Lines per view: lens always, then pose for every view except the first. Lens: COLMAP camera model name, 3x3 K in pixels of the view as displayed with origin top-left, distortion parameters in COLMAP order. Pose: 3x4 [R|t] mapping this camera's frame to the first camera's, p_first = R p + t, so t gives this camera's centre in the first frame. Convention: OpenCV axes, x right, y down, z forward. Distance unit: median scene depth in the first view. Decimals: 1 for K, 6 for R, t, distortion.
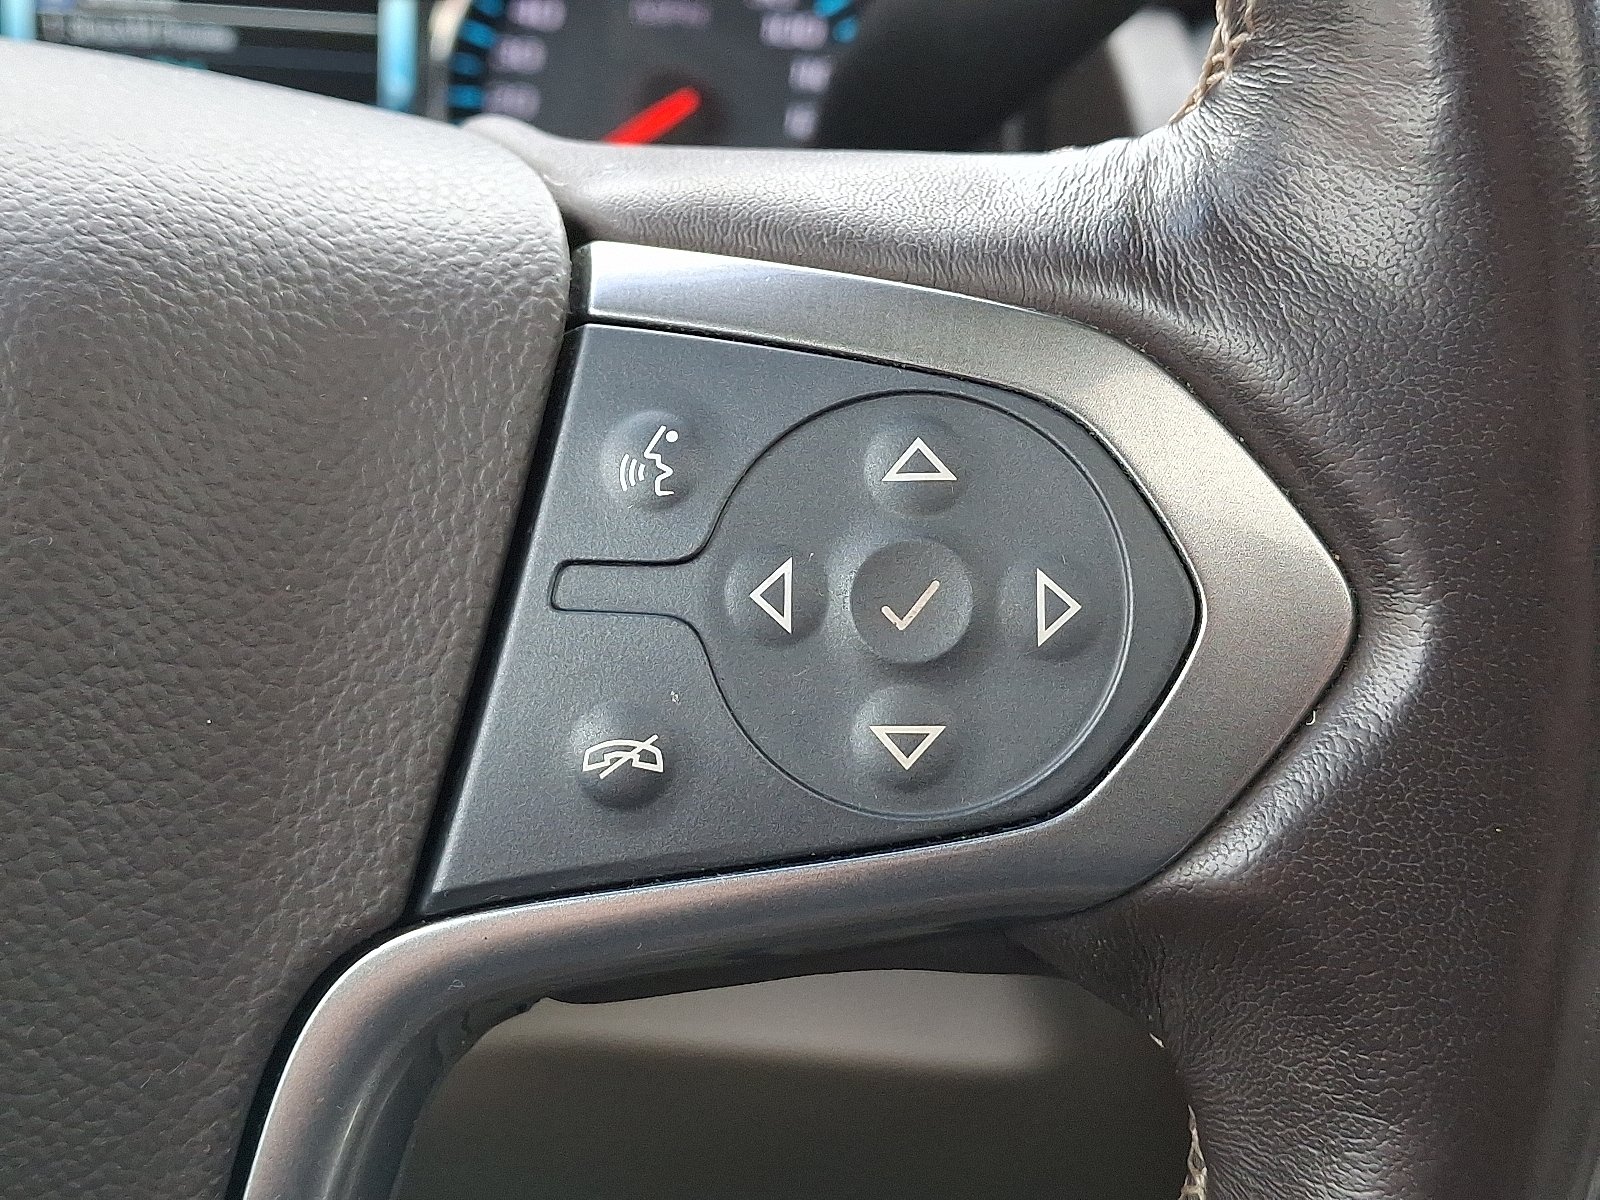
lens RADIAL K [[2171.0, 0, 774.8], [0, 2171.0, 604.9], [0, 0, 1]] dist [0.216501, -0.696359]
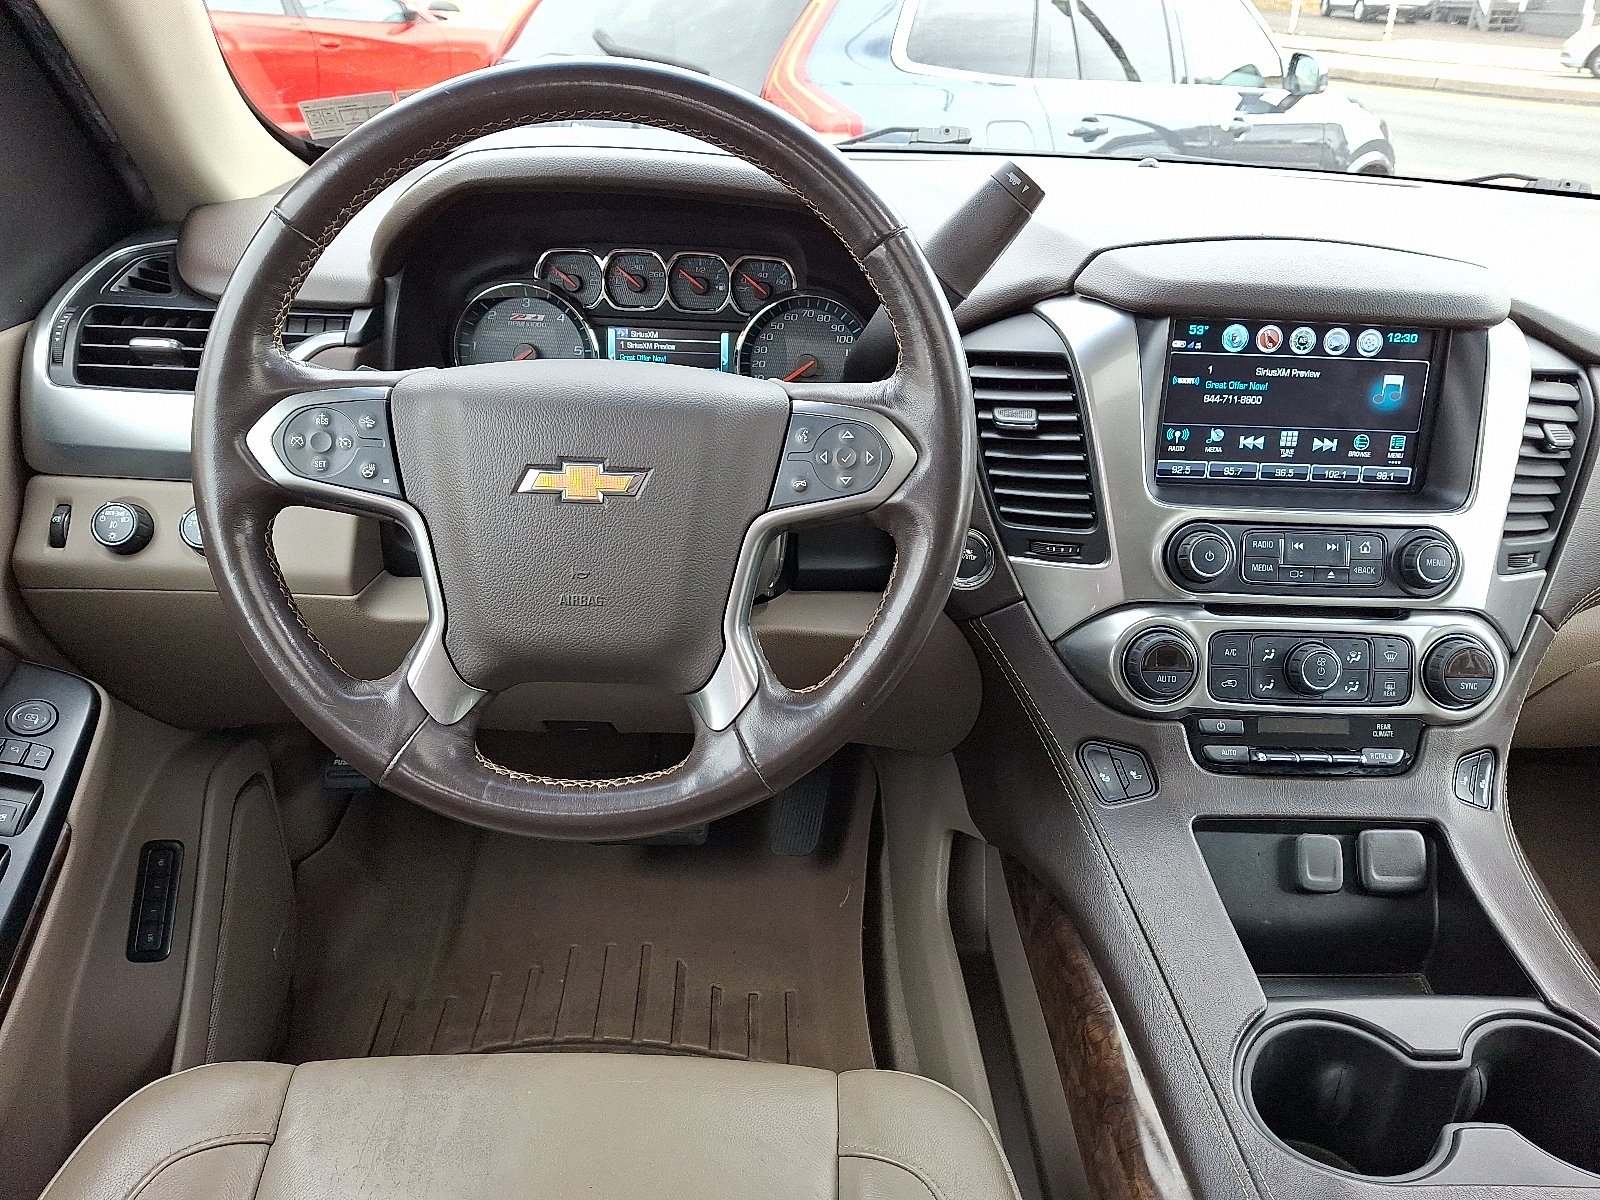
lens RADIAL K [[1148.3, 0, 800.0], [0, 1148.3, 600.0], [0, 0, 1]] dist [0.044291, -0.108274]
pose [[0.998121, -0.014235, -0.059593, 0.116673], [0.014013, 0.999893, -0.004142, 0.405715], [0.059646, 0.003299, 0.998214, -2.195801]]
